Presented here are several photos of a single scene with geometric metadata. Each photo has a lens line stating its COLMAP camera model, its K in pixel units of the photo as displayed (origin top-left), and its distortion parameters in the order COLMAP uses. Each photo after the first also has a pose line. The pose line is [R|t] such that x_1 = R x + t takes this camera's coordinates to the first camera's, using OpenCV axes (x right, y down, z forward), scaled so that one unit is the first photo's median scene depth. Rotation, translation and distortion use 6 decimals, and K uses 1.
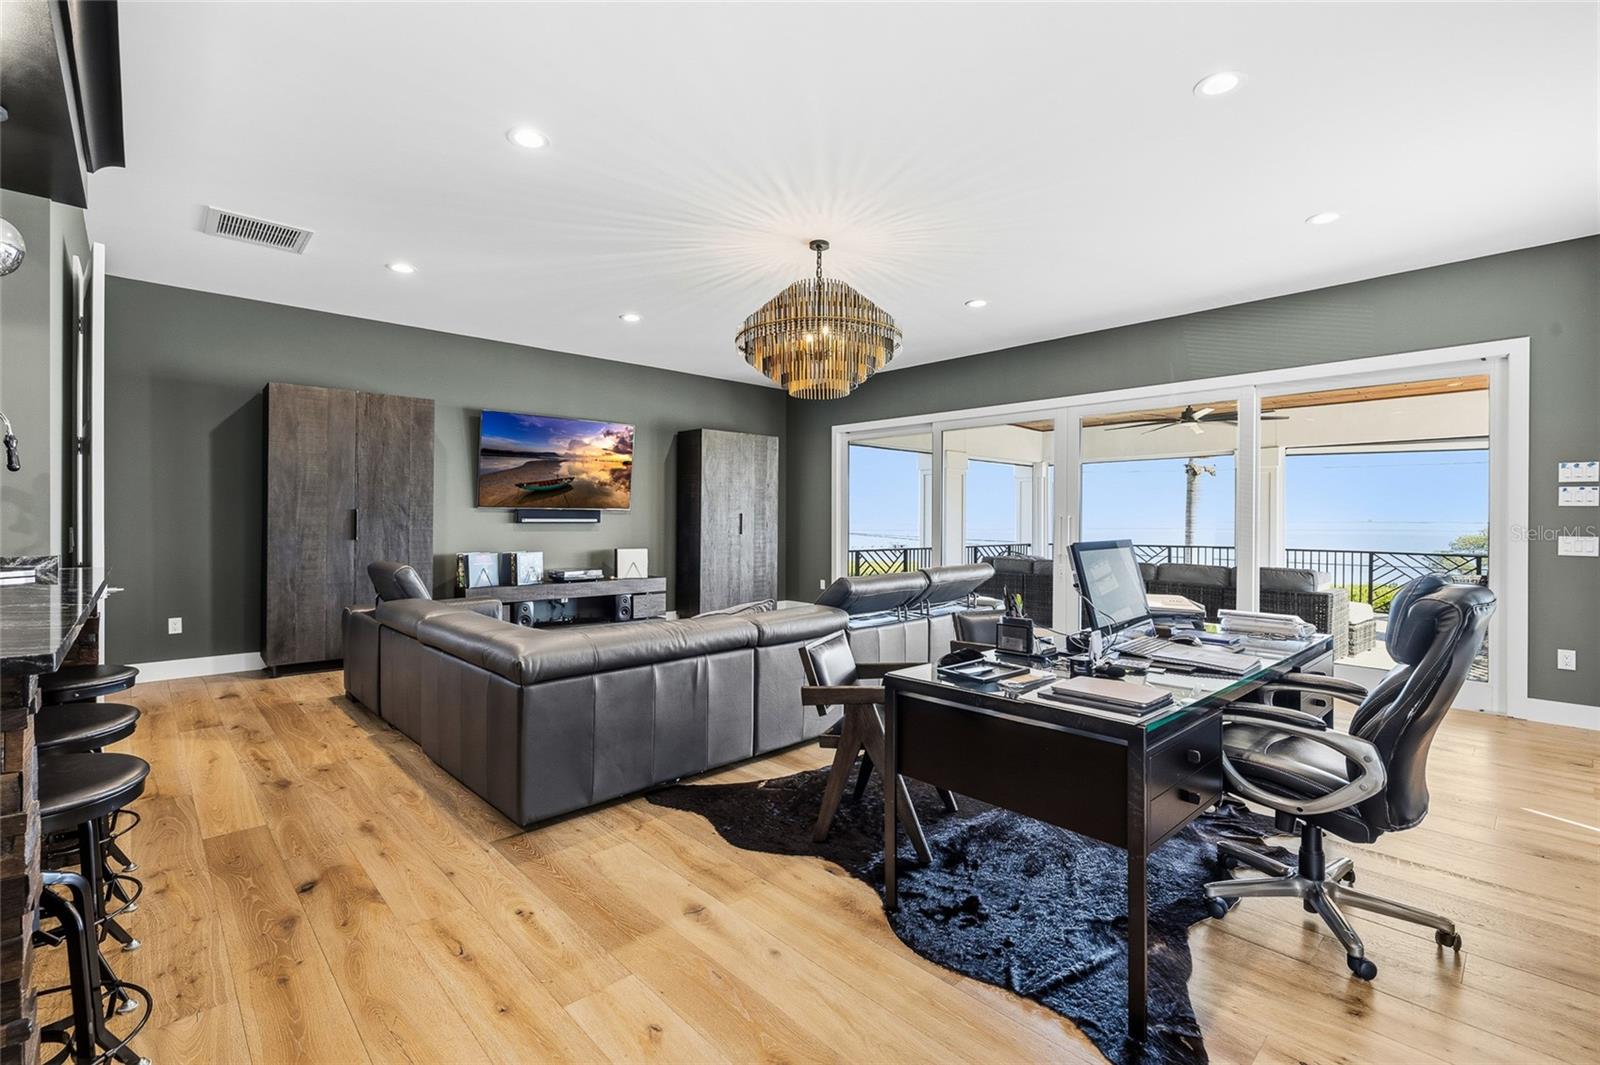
lens RADIAL K [[710.0, 0, 802.7], [0, 710.0, 523.8], [0, 0, 1]] dist [-0.000972, -0.000129]
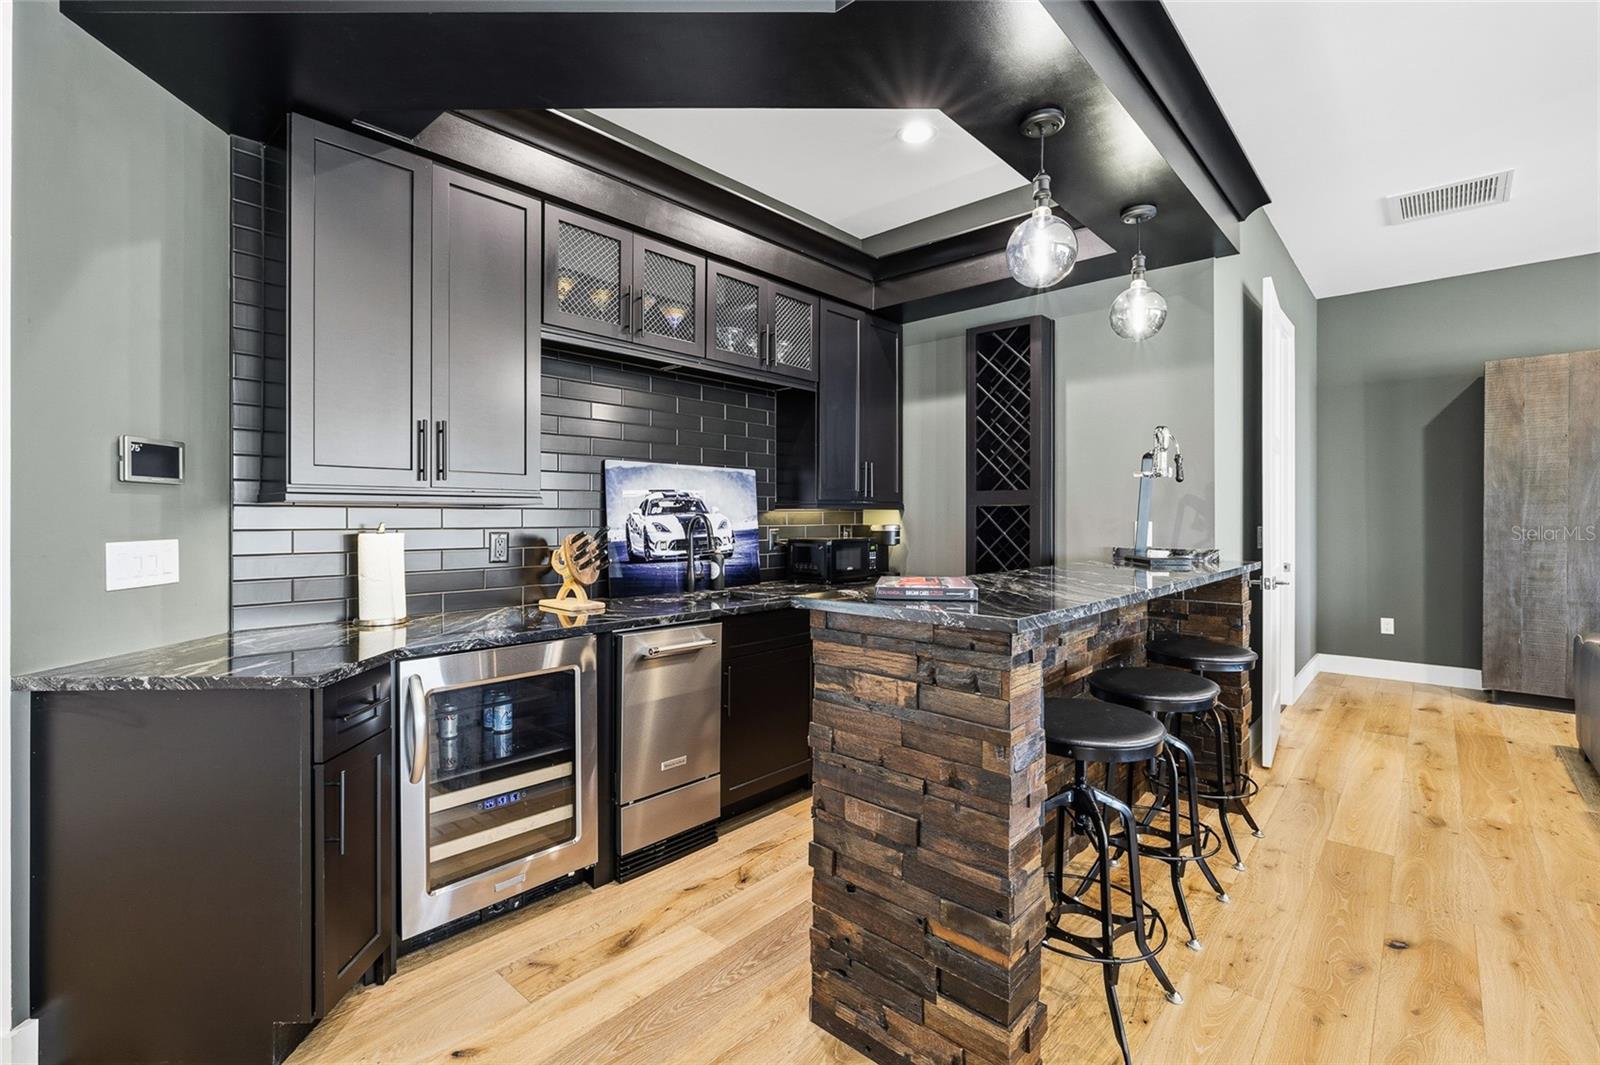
lens RADIAL K [[712.8, 0, 804.0], [0, 712.8, 521.3], [0, 0, 1]] dist [-0.000897, -0.000055]
pose [[0.082391, 0.000450, -0.996600, 0.068659], [-0.005208, 0.999986, 0.000021, -0.000059], [0.996586, 0.005189, 0.082392, 0.131108]]
